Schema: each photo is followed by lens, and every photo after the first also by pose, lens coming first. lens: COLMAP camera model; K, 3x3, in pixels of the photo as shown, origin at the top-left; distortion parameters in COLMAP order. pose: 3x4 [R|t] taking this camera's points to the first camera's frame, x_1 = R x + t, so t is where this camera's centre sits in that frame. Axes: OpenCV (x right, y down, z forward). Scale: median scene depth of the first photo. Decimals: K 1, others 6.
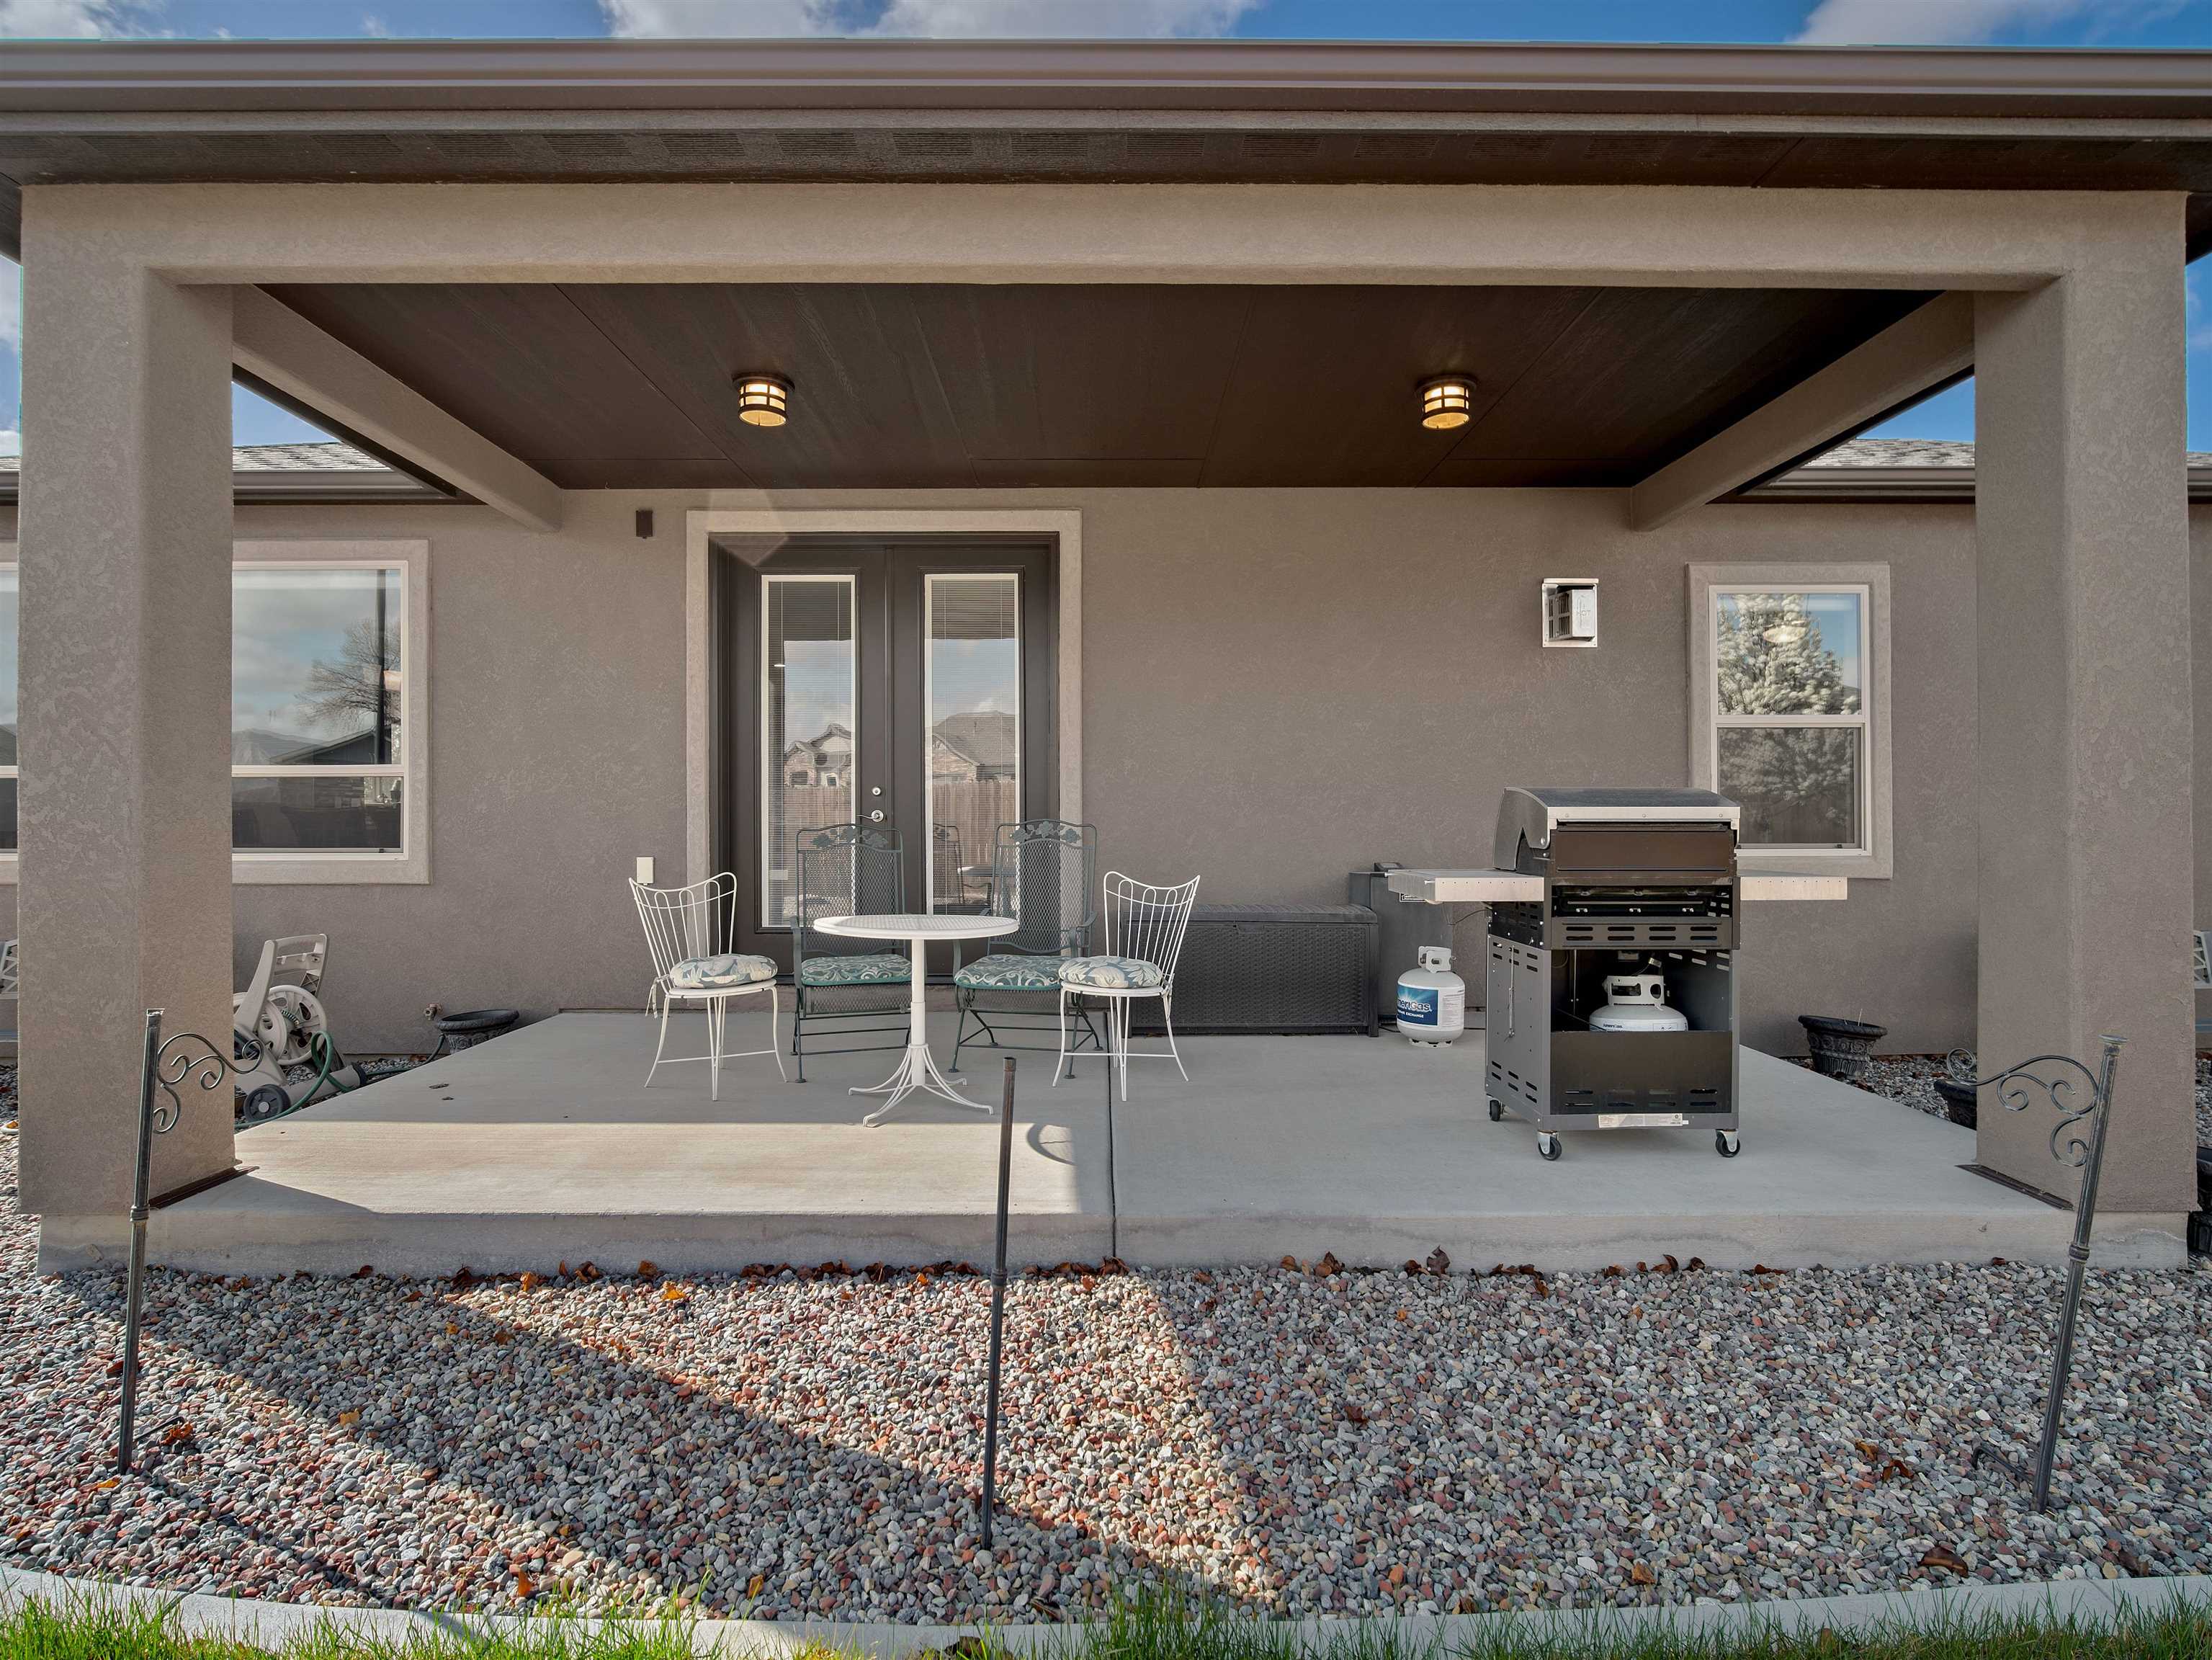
lens RADIAL K [[1127.8, 0, 1106.0], [0, 1127.8, 830.0], [0, 0, 1]] dist [0.001386, 0.000082]
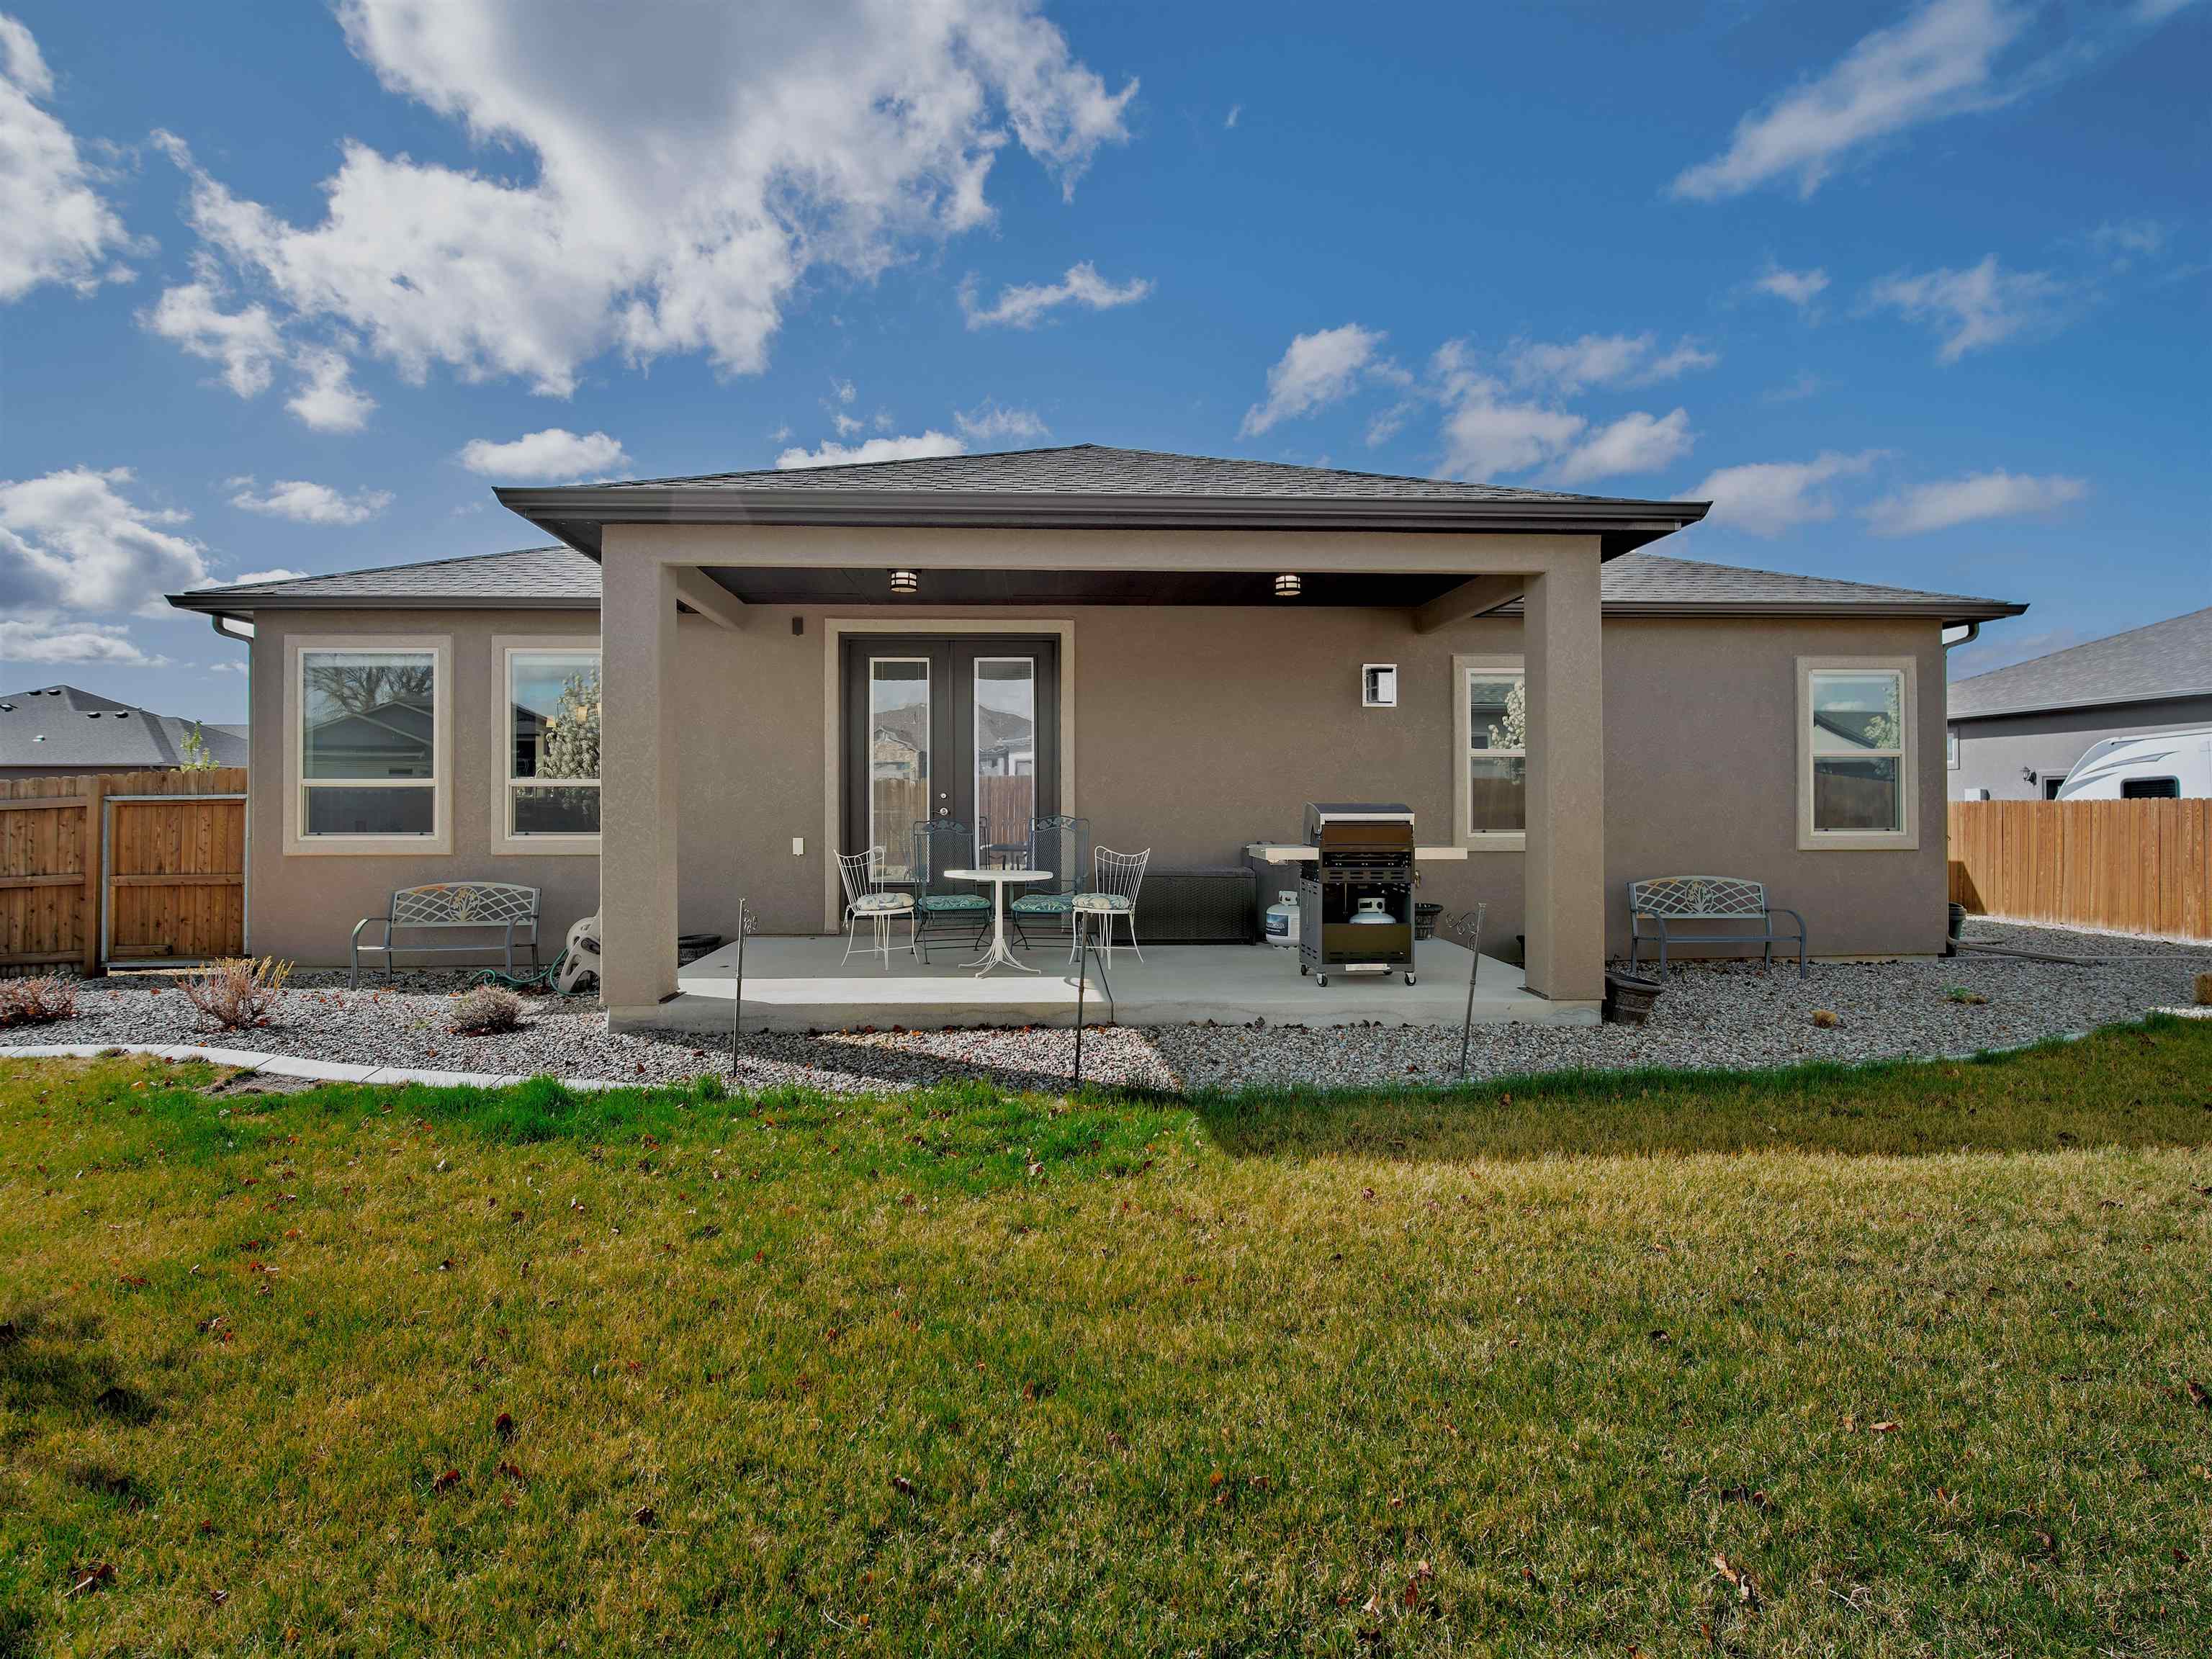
lens RADIAL K [[1190.6, 0, 1106.0], [0, 1190.6, 829.5], [0, 0, 1]] dist [-0.002278, -0.000354]
pose [[0.998570, 0.000339, 0.053466, -0.094586], [-0.001327, 0.999829, 0.018433, -0.025870], [-0.053451, -0.018477, 0.998400, -0.951014]]
